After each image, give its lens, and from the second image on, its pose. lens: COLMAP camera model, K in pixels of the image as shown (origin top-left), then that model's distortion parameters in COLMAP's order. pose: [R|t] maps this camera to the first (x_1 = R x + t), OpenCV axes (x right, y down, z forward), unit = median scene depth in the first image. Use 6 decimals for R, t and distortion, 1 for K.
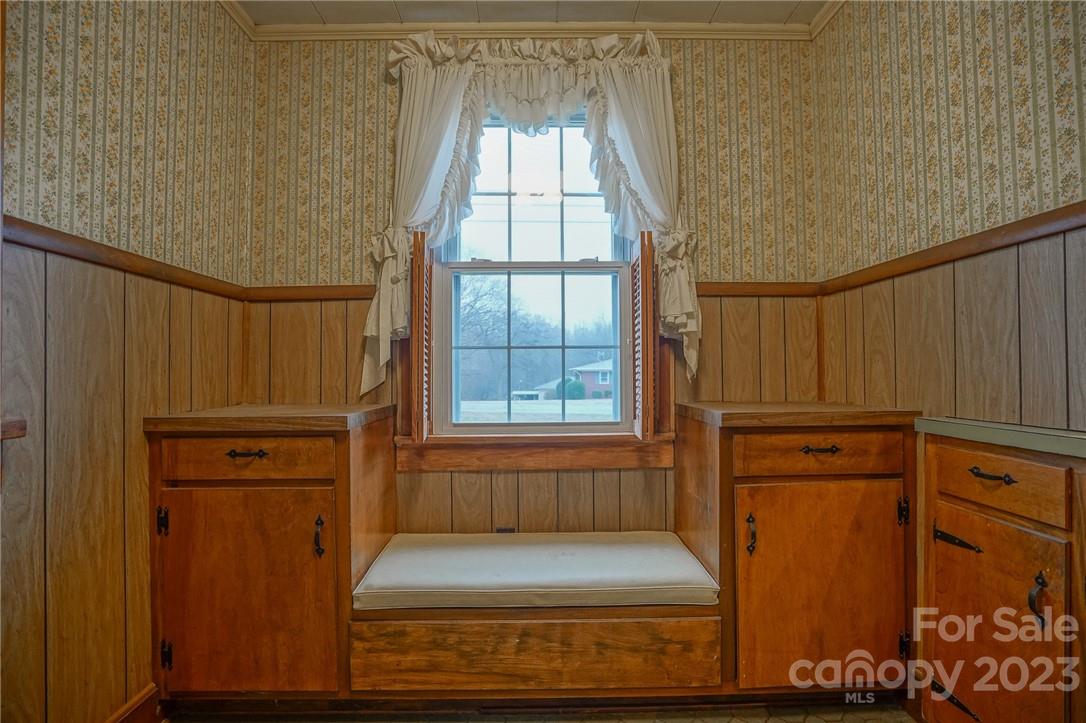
lens RADIAL K [[504.5, 0, 534.5], [0, 504.5, 365.6], [0, 0, 1]] dist [-0.045206, 0.009927]
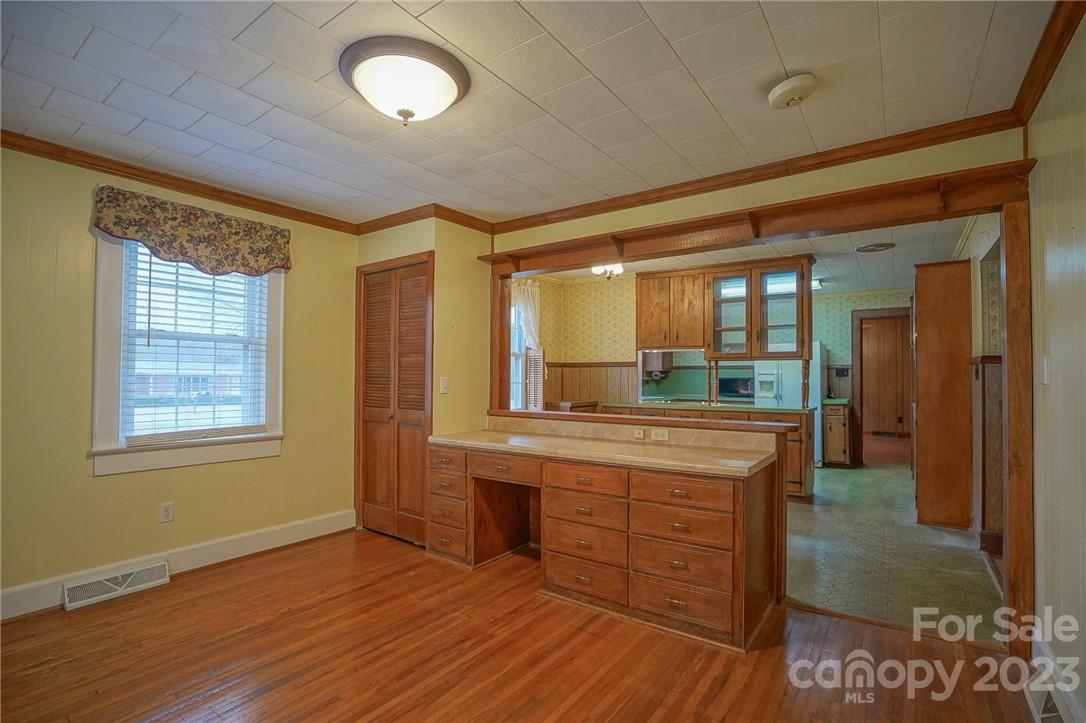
lens RADIAL K [[504.5, 0, 541.6], [0, 504.5, 369.4], [0, 0, 1]] dist [-0.045206, 0.009927]
pose [[0.584750, 0.020209, 0.810962, -2.424814], [-0.021869, 0.999719, -0.009144, -0.101719], [-0.810919, -0.012388, 0.585028, -0.913558]]
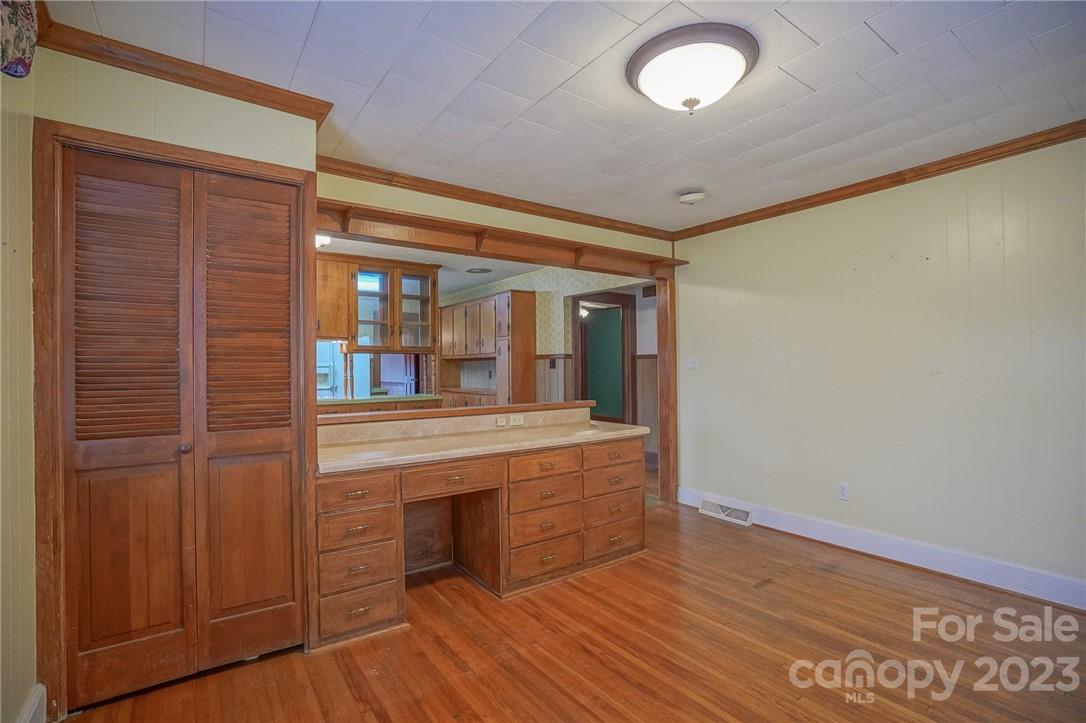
lens RADIAL K [[504.5, 0, 535.4], [0, 504.5, 363.9], [0, 0, 1]] dist [-0.045206, 0.009927]
pose [[-0.575991, 0.018236, 0.817253, -2.409592], [-0.001114, 0.999733, -0.023093, -0.071551], [-0.817455, -0.014212, -0.575817, 0.871894]]
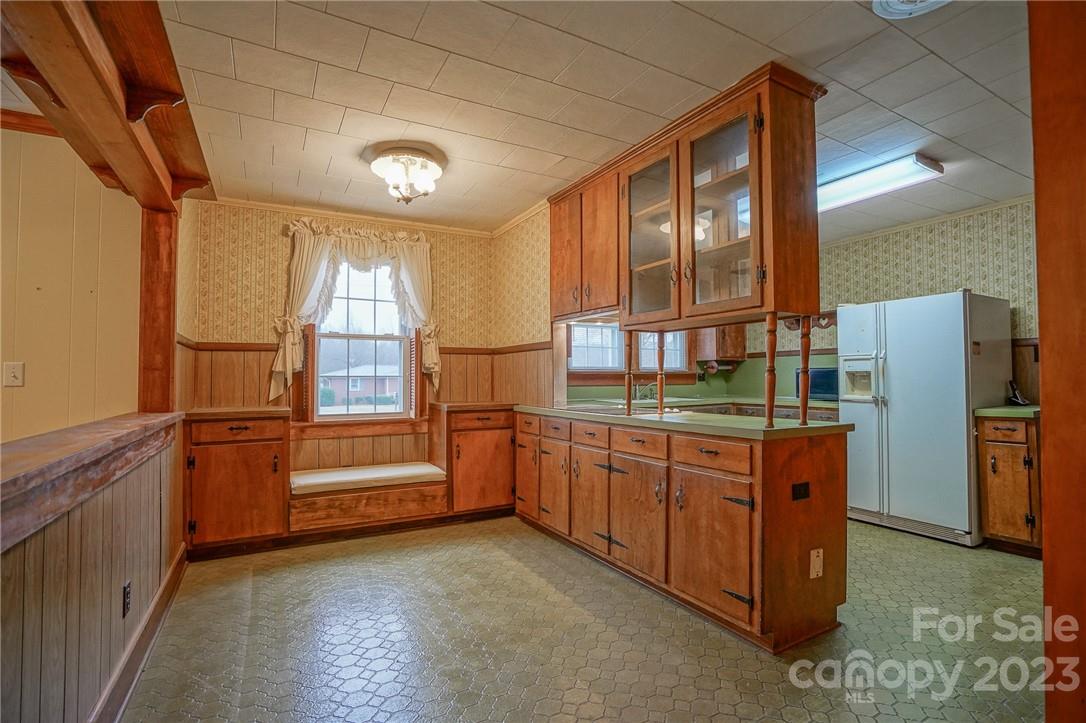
lens RADIAL K [[504.5, 0, 542.6], [0, 504.5, 369.2], [0, 0, 1]] dist [-0.045206, 0.009927]
pose [[0.874061, 0.013561, 0.485627, -0.382346], [-0.011544, 0.999908, -0.007144, -0.066338], [-0.485679, 0.000638, 0.874137, -1.251127]]
